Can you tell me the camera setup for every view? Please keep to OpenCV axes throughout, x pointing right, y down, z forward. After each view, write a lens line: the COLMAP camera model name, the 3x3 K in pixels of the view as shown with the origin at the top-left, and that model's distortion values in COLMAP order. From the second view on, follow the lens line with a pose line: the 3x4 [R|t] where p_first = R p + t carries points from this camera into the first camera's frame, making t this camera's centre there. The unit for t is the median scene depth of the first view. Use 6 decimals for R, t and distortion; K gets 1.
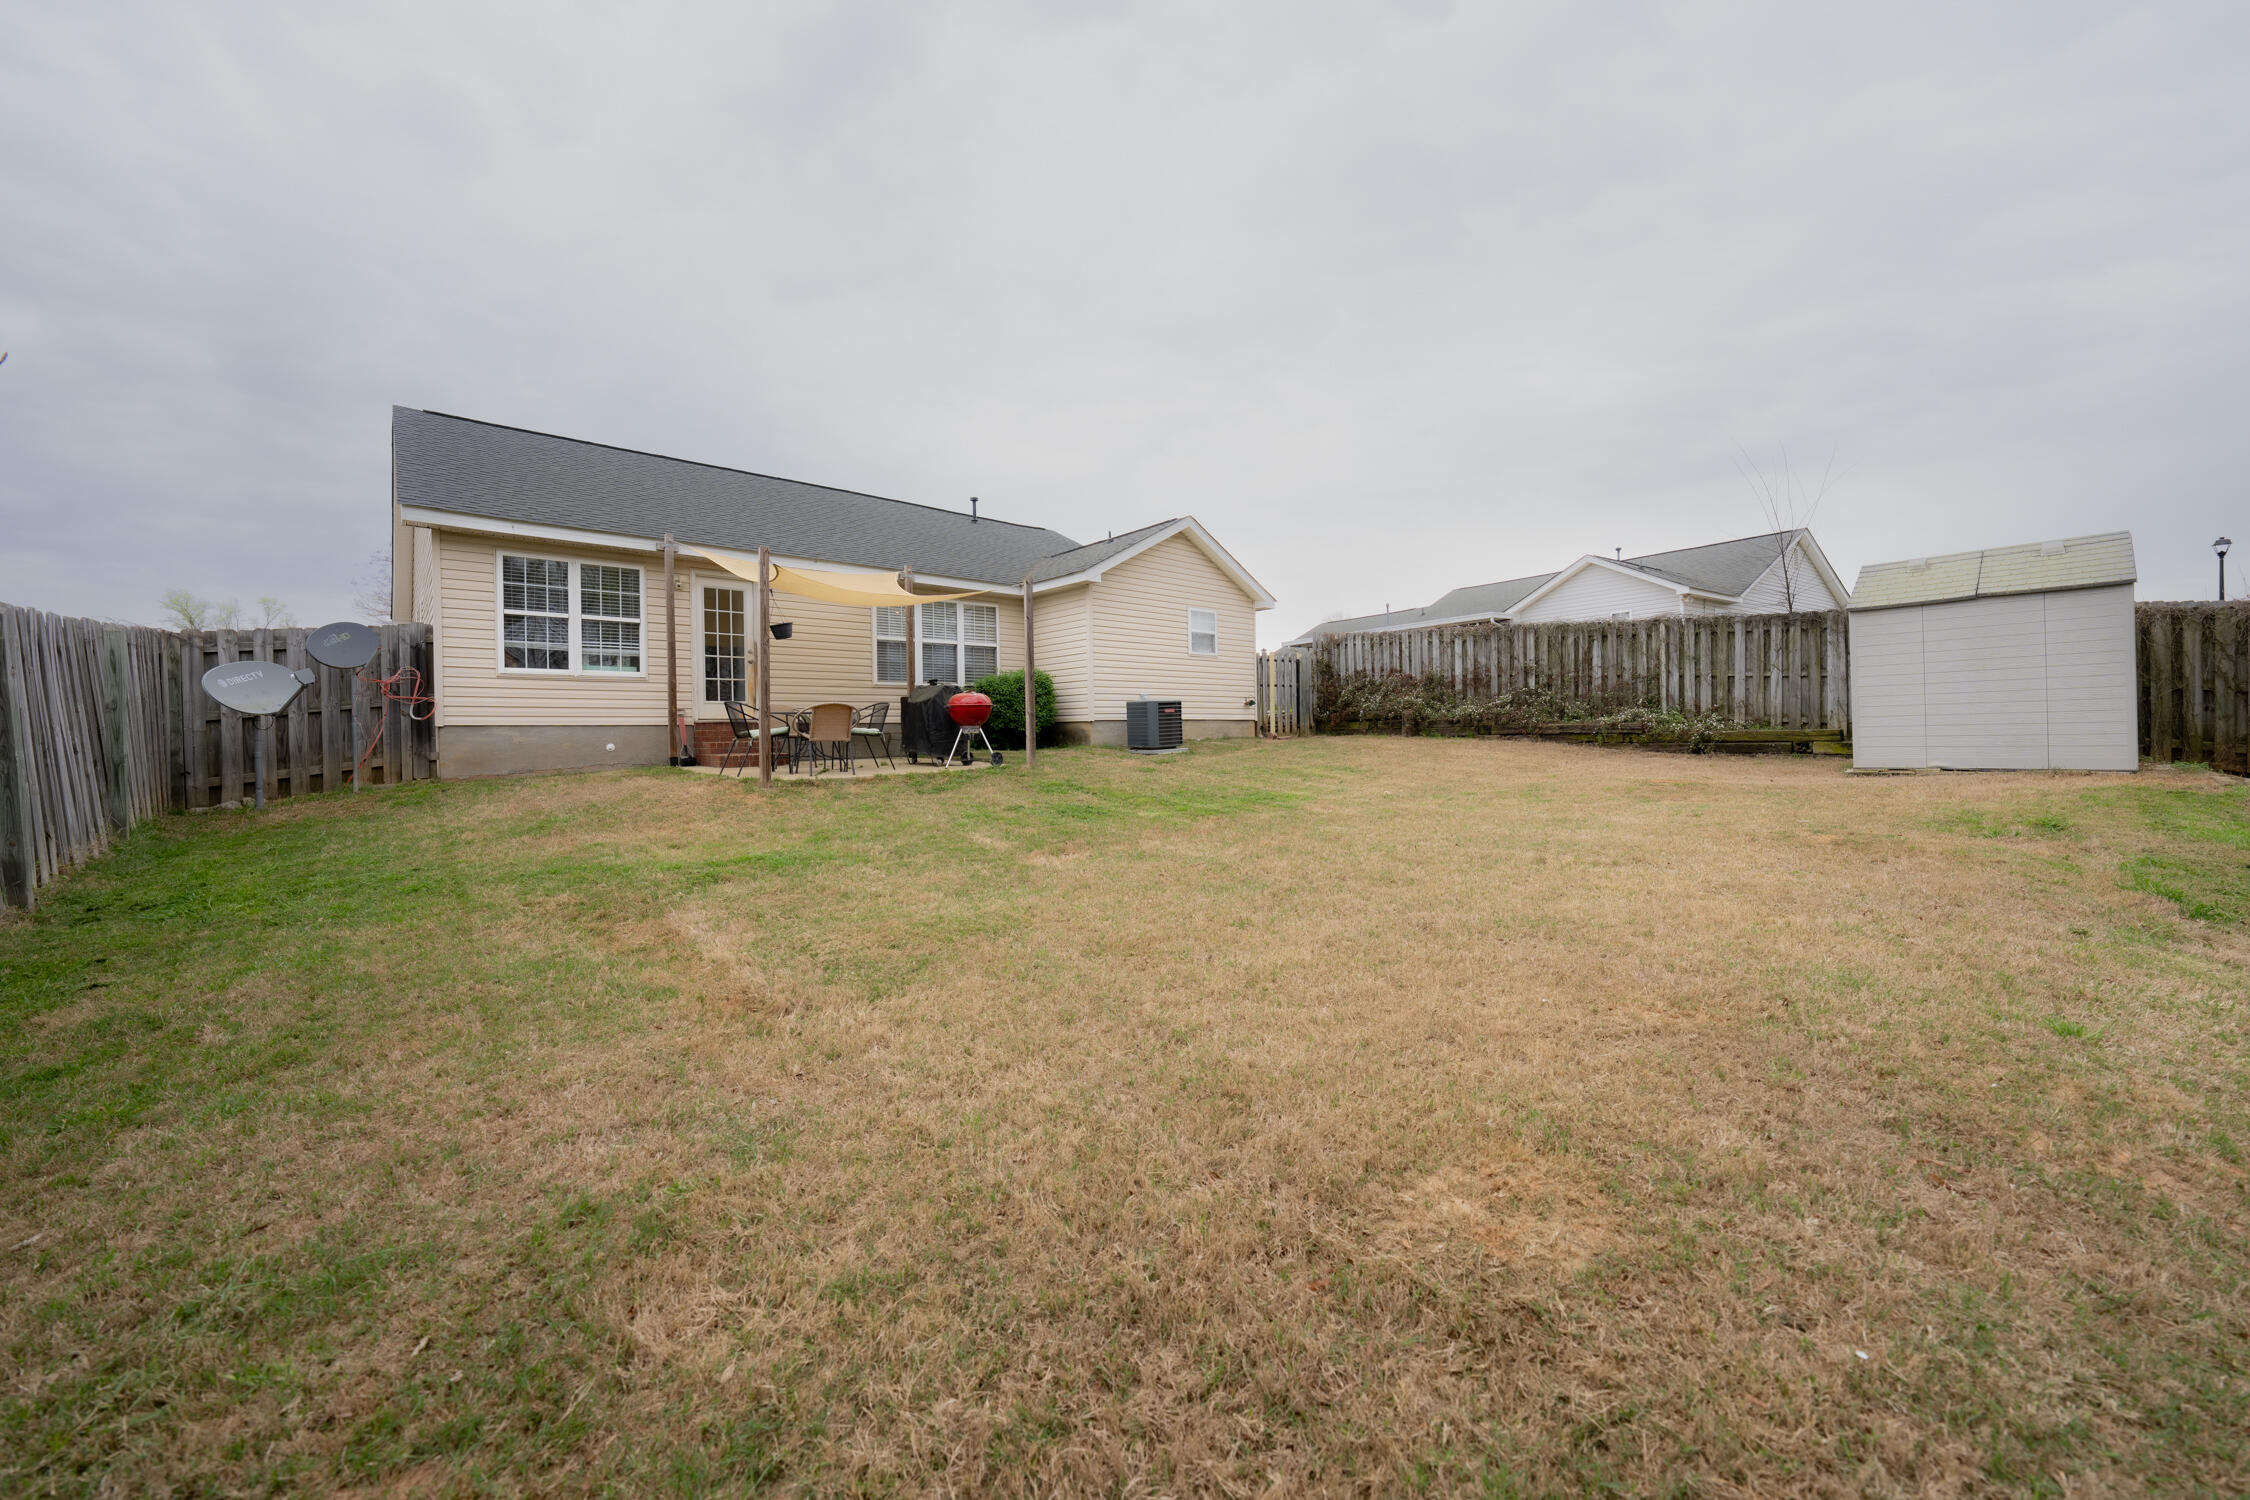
lens RADIAL K [[777.7, 0, 1130.1], [0, 777.7, 738.5], [0, 0, 1]] dist [-0.029423, 0.006677]
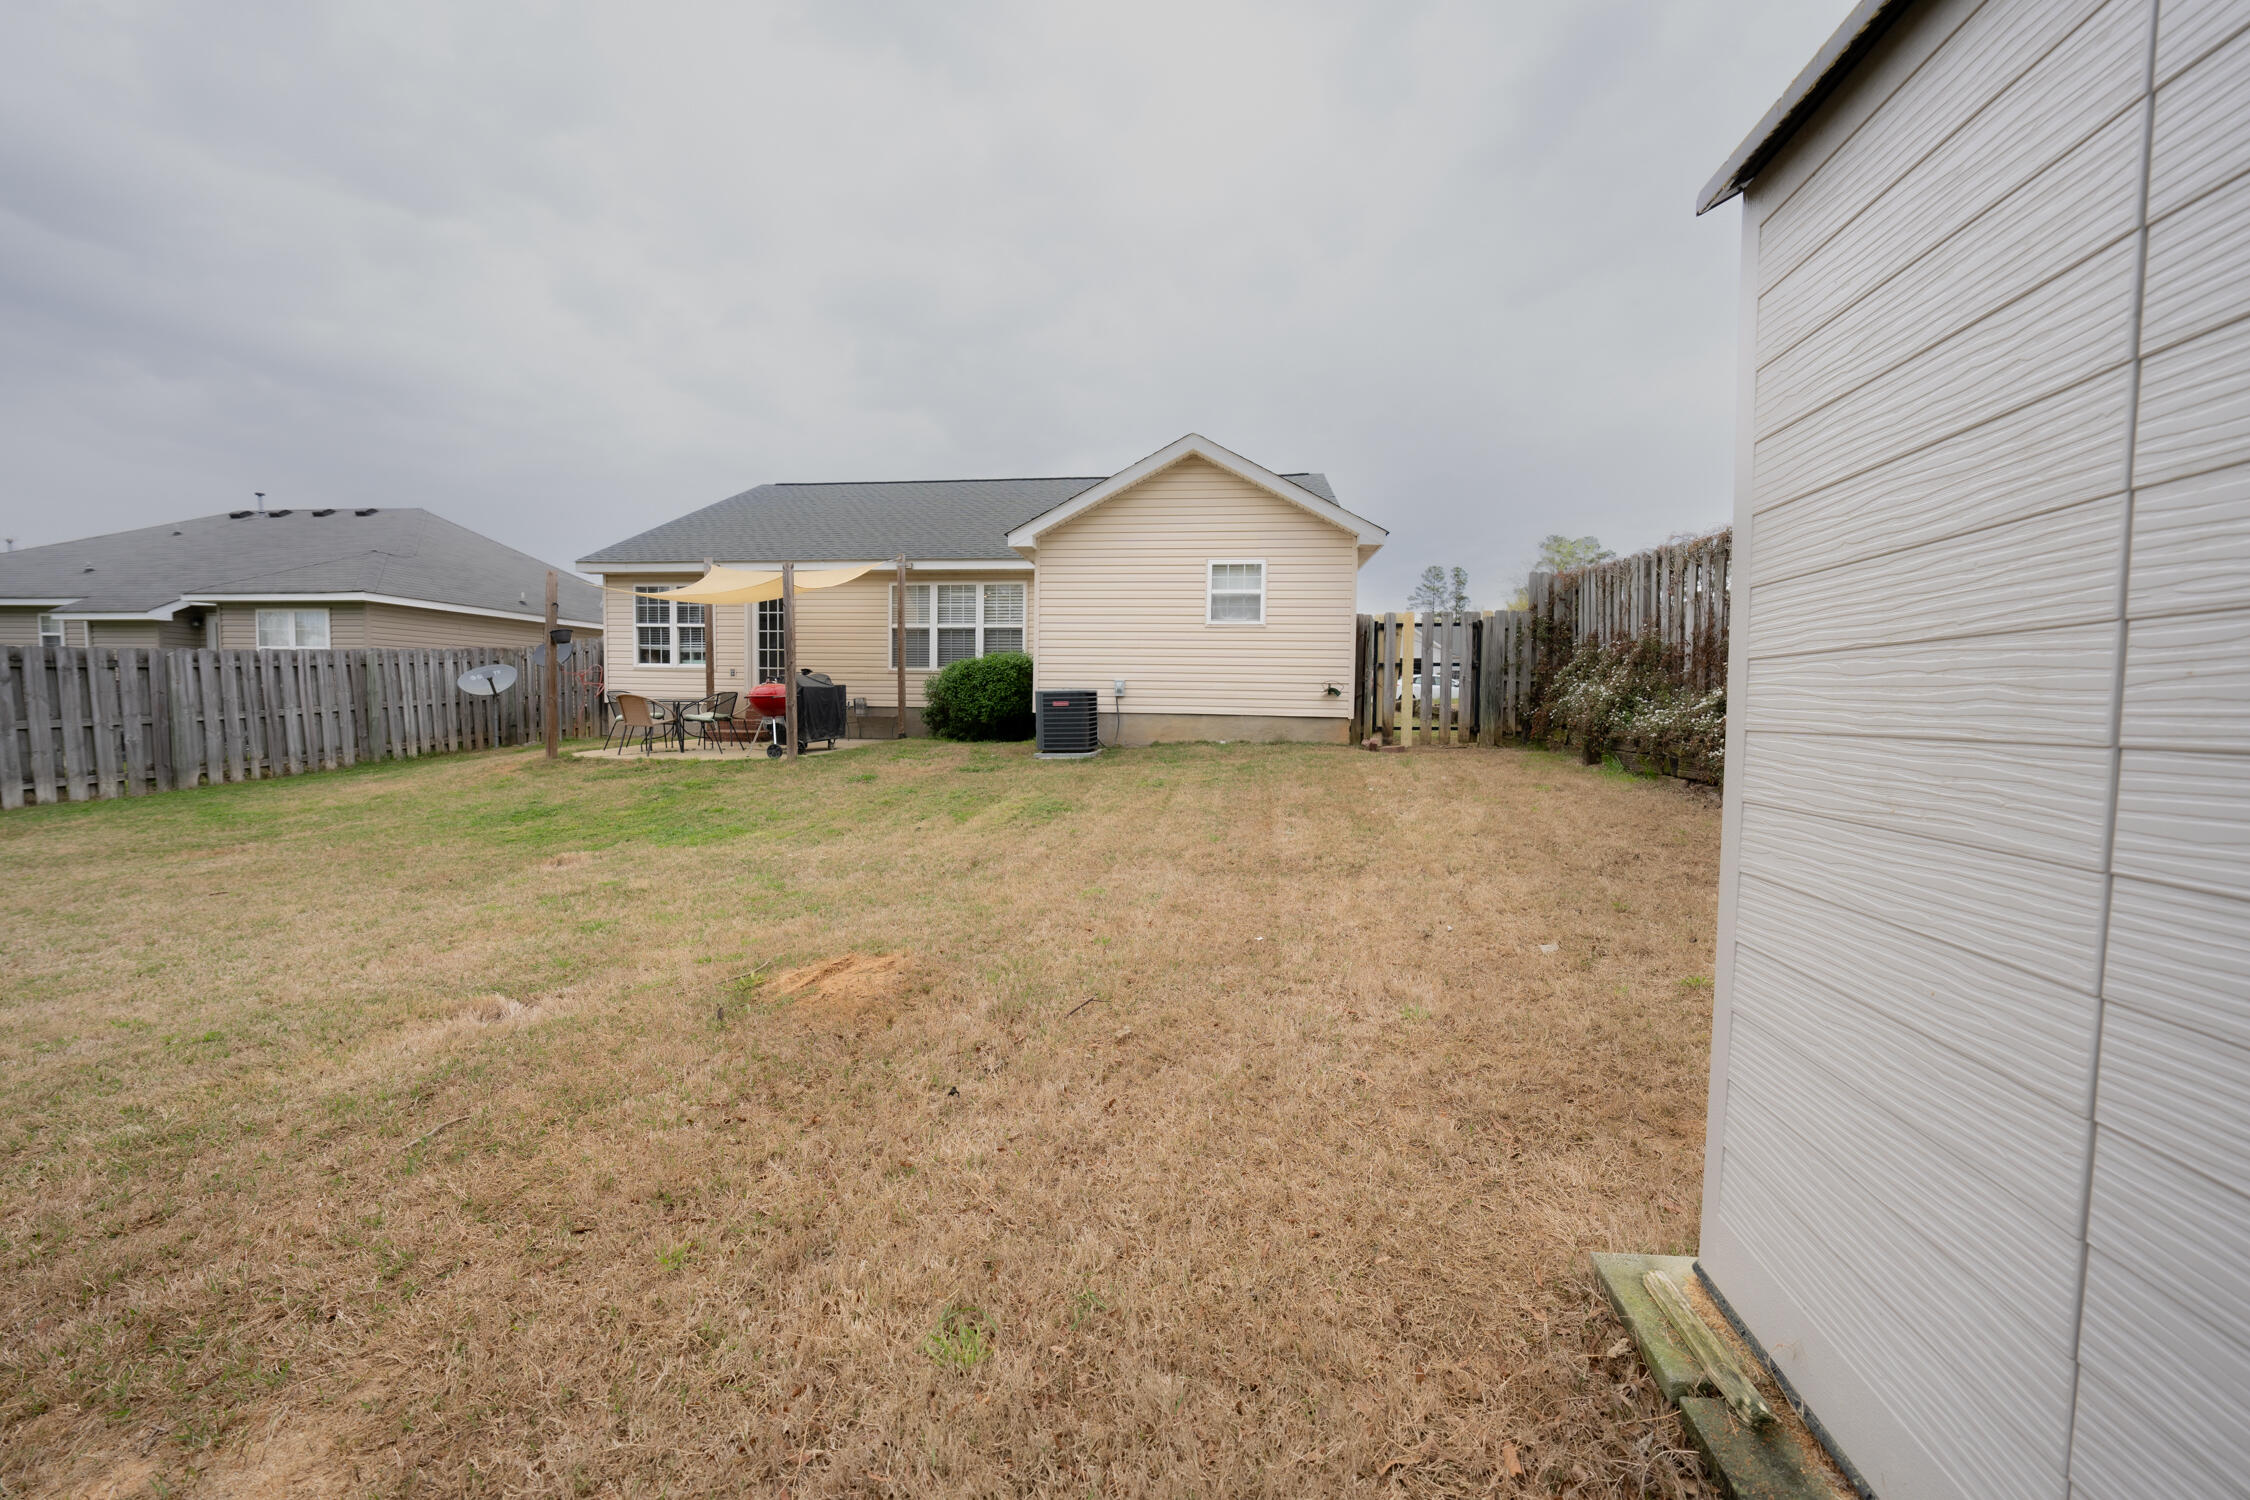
lens RADIAL K [[777.7, 0, 1130.1], [0, 777.7, 738.5], [0, 0, 1]] dist [-0.029423, 0.006677]
pose [[0.666391, 0.057509, -0.743381, 0.845303], [-0.037073, 0.998343, 0.044000, -0.044961], [0.744680, -0.001762, 0.667419, 0.662050]]
